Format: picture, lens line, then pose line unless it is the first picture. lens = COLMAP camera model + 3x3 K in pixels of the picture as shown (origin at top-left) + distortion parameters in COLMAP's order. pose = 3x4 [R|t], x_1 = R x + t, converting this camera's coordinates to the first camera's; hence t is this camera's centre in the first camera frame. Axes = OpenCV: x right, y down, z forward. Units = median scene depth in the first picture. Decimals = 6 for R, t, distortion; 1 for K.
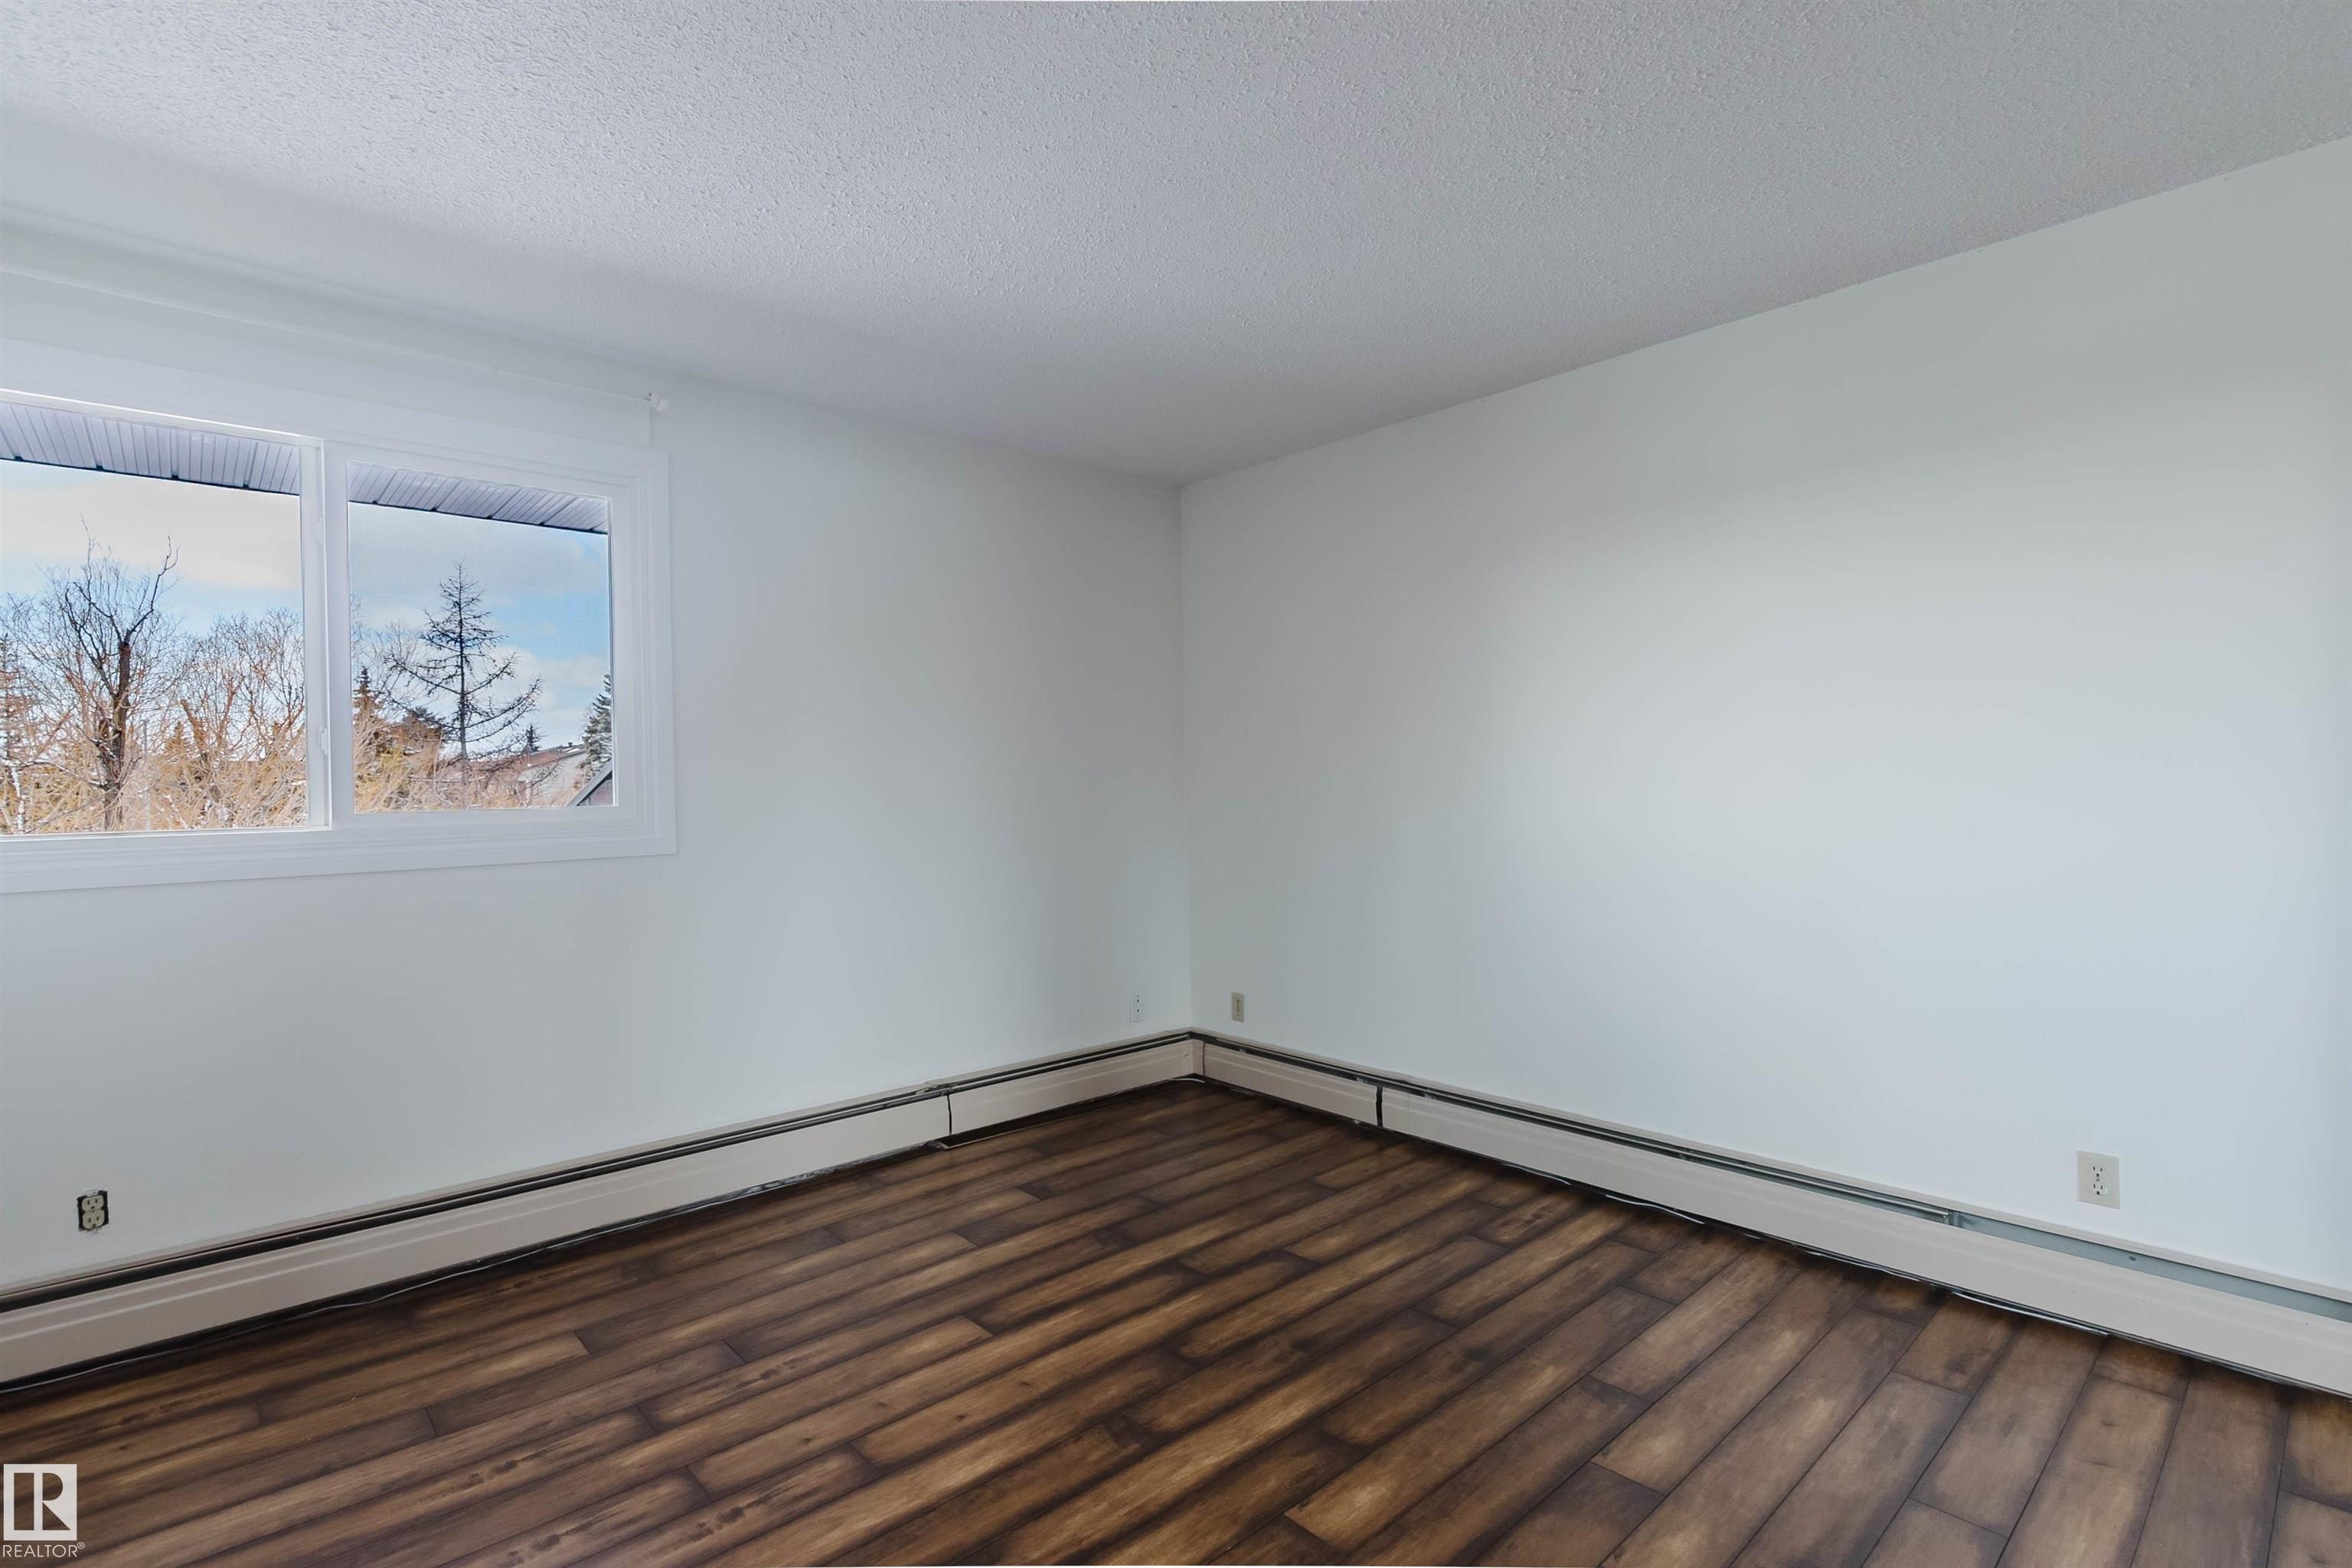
lens RADIAL K [[1069.3, 0, 1167.7], [0, 1069.3, 792.9], [0, 0, 1]] dist [0.000525, -0.001234]
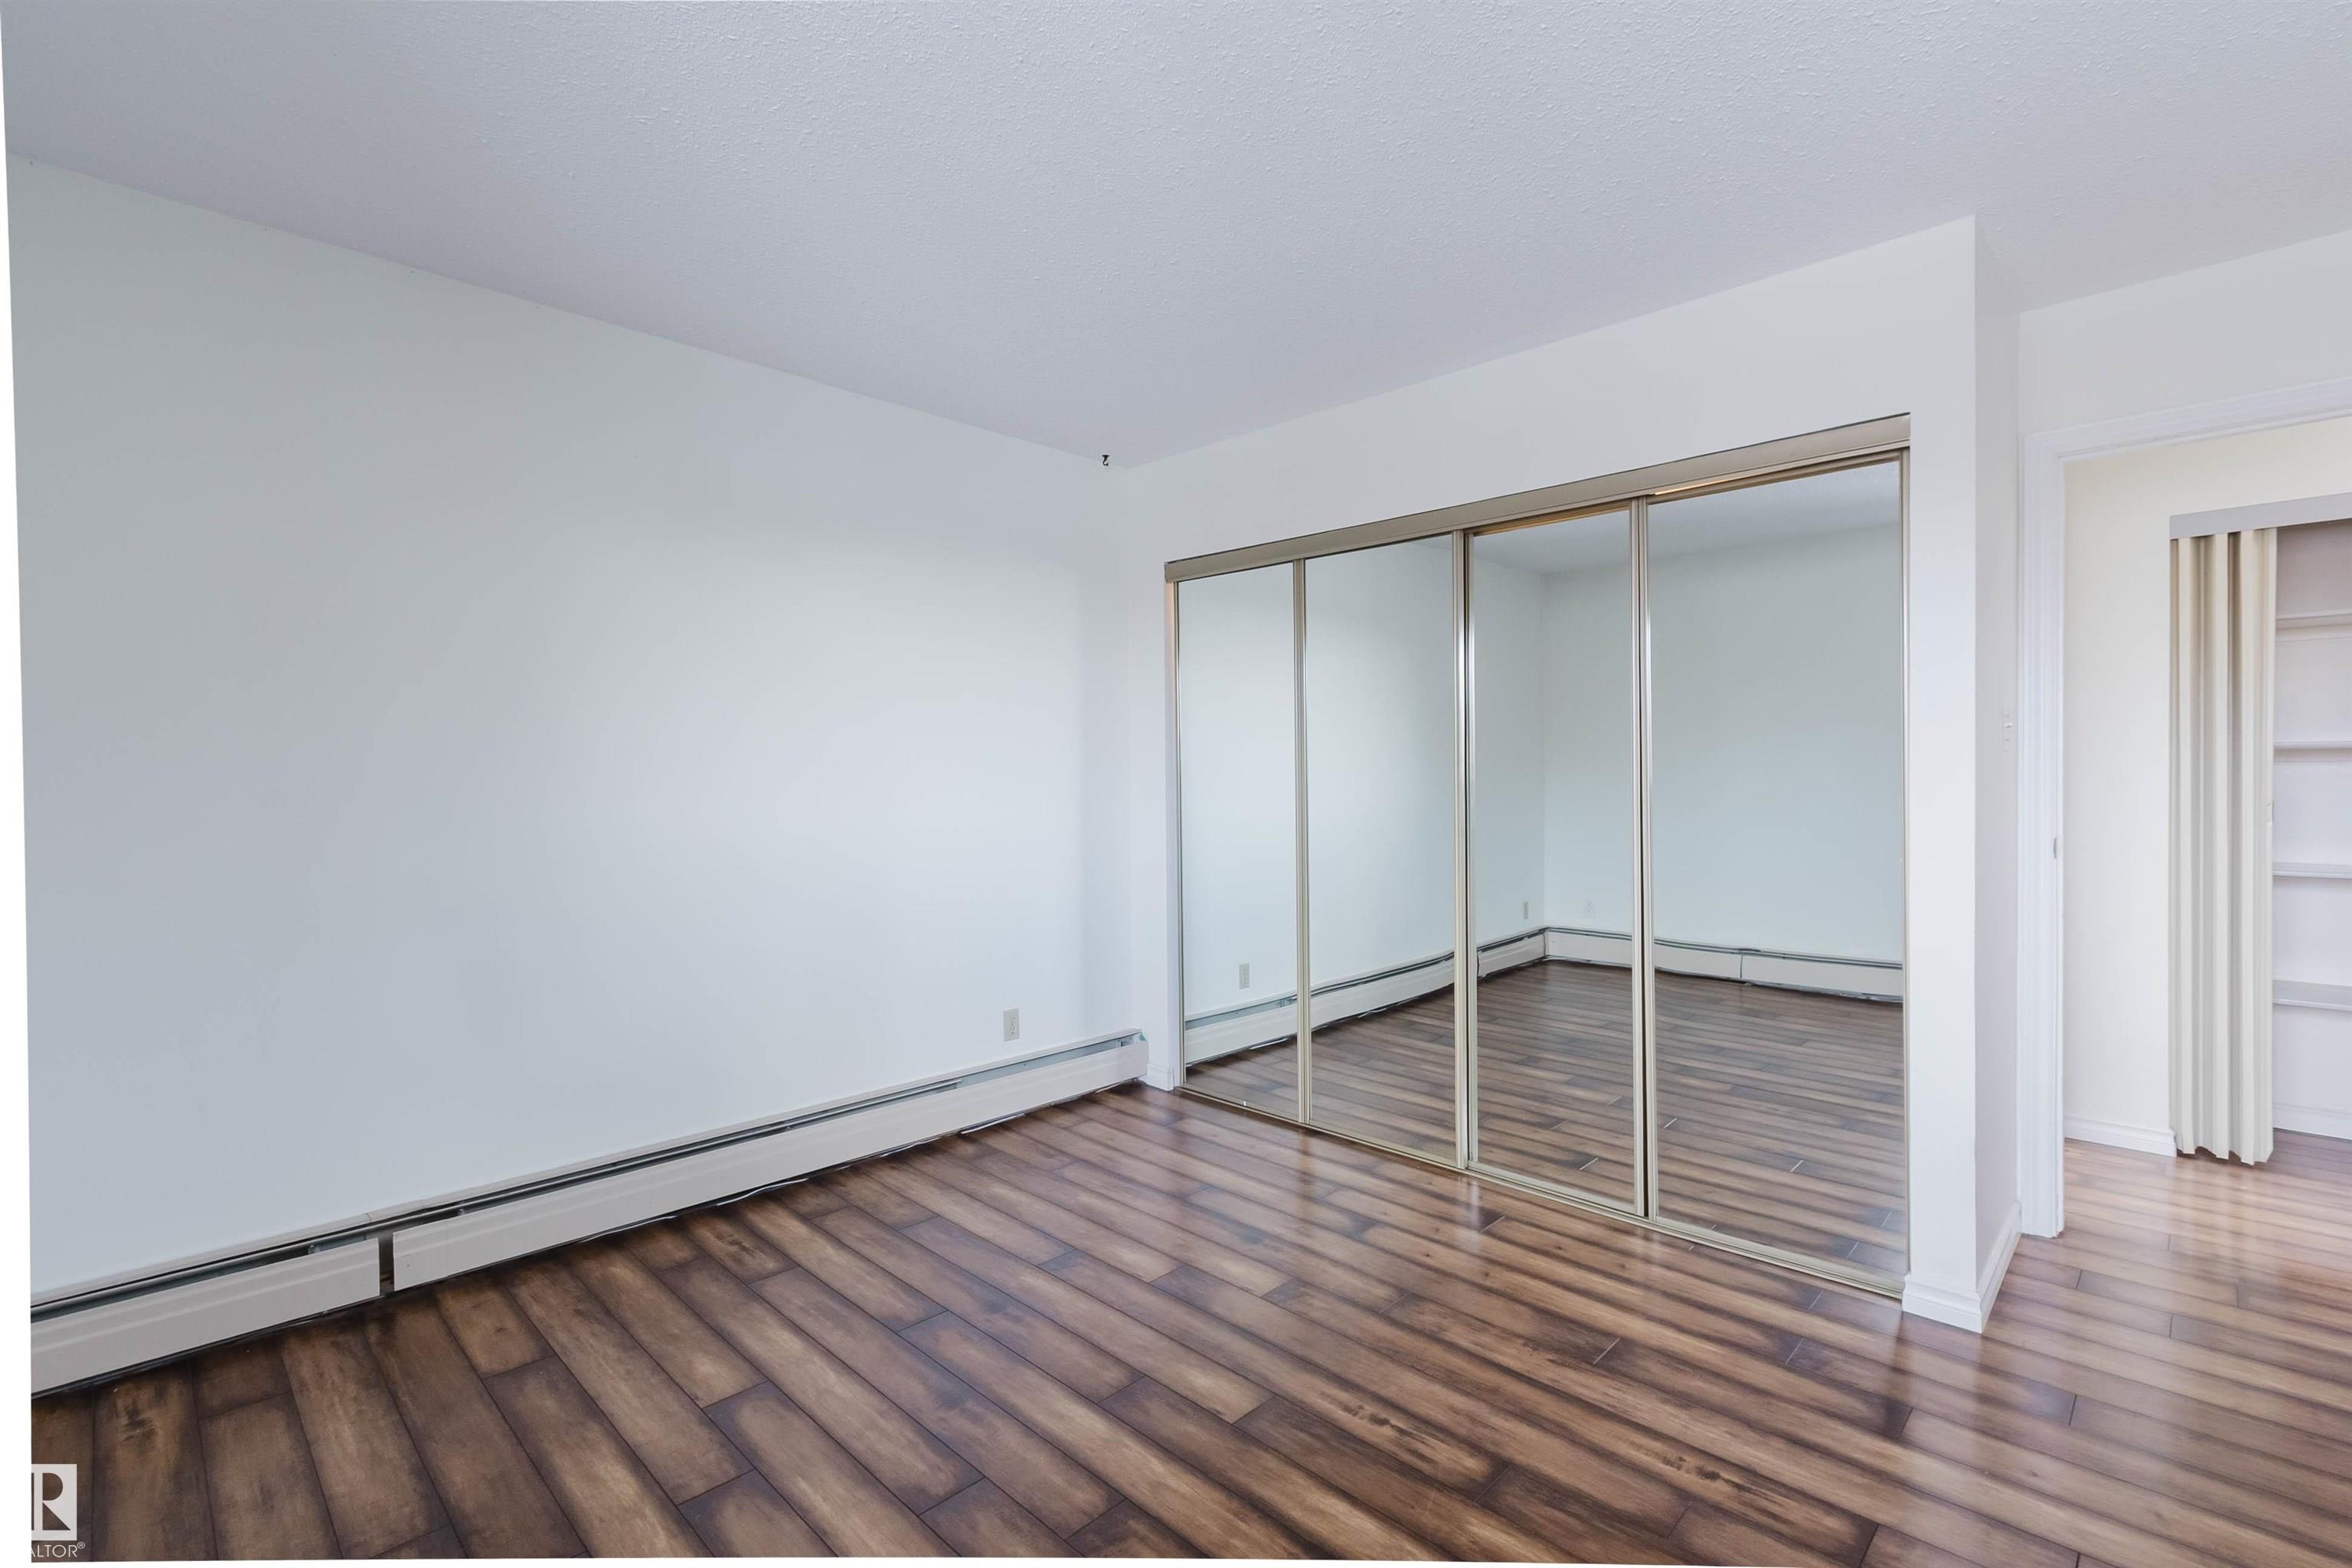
lens RADIAL K [[1069.3, 0, 1193.8], [0, 1069.3, 768.6], [0, 0, 1]] dist [0.000525, -0.001234]
pose [[-0.058981, 0.014349, 0.998156, -0.721173], [0.015715, 0.999786, -0.013443, 0.002091], [-0.998135, 0.014894, -0.059194, 0.770976]]
